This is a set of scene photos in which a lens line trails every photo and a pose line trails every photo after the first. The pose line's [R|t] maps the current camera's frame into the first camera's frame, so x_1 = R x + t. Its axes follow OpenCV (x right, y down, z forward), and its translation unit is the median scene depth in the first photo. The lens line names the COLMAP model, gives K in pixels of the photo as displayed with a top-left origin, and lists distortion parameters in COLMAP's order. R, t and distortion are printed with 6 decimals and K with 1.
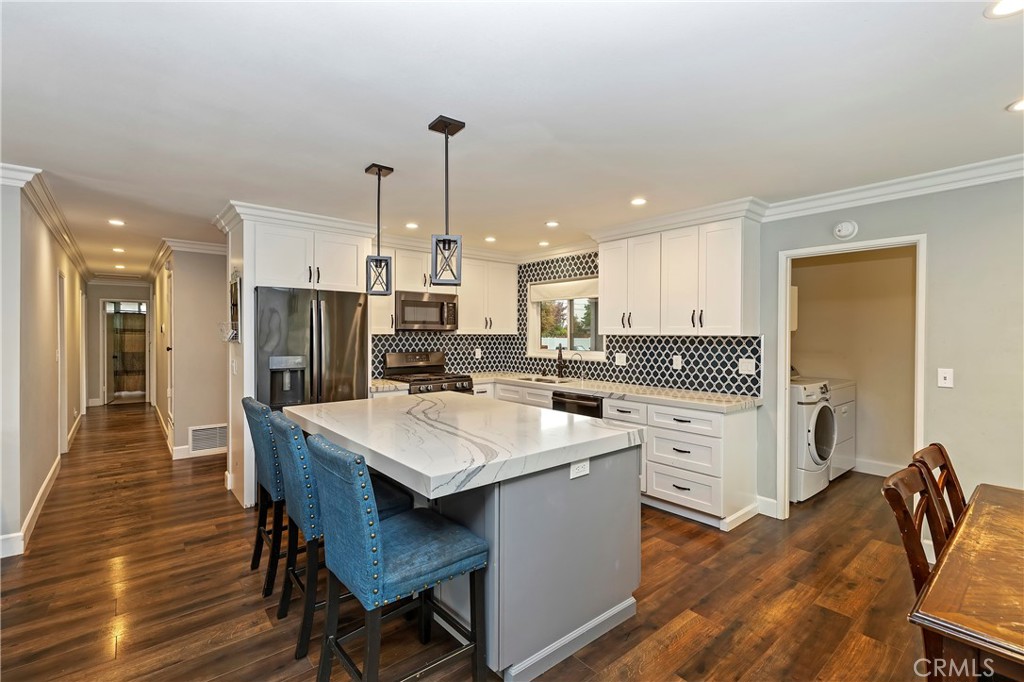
lens RADIAL K [[462.1, 0, 508.5], [0, 462.1, 339.1], [0, 0, 1]] dist [0.001819, -0.000077]
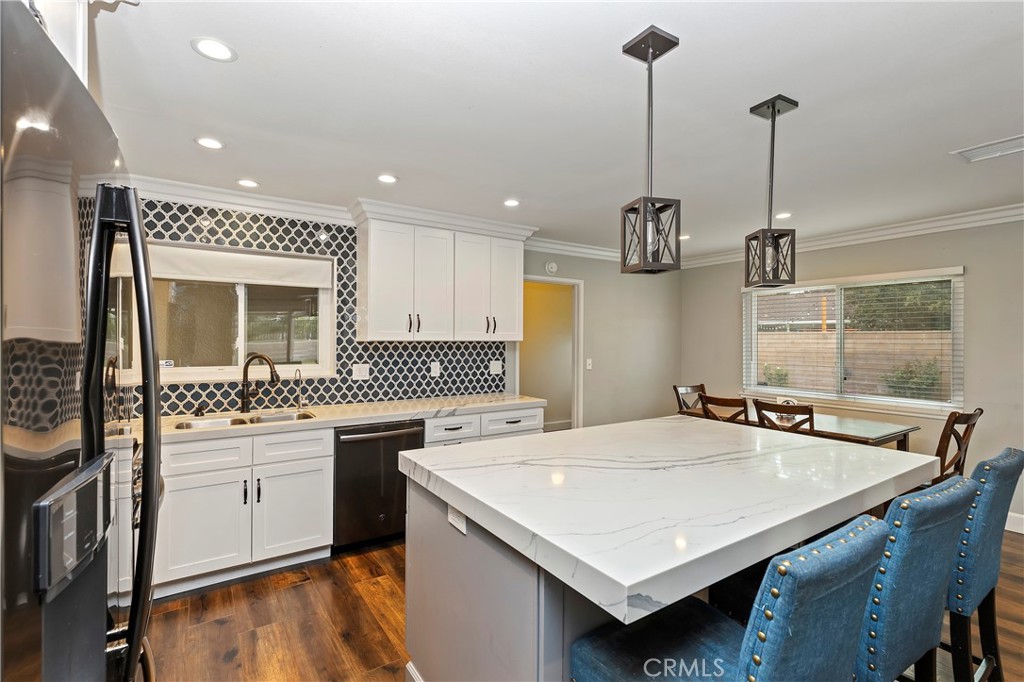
lens RADIAL K [[462.1, 0, 510.9], [0, 462.1, 344.0], [0, 0, 1]] dist [0.001819, -0.000077]
pose [[0.113820, -0.008989, 0.993461, -0.554553], [0.012269, 0.999896, 0.007641, -0.006889], [-0.993426, 0.011319, 0.113919, 0.733479]]
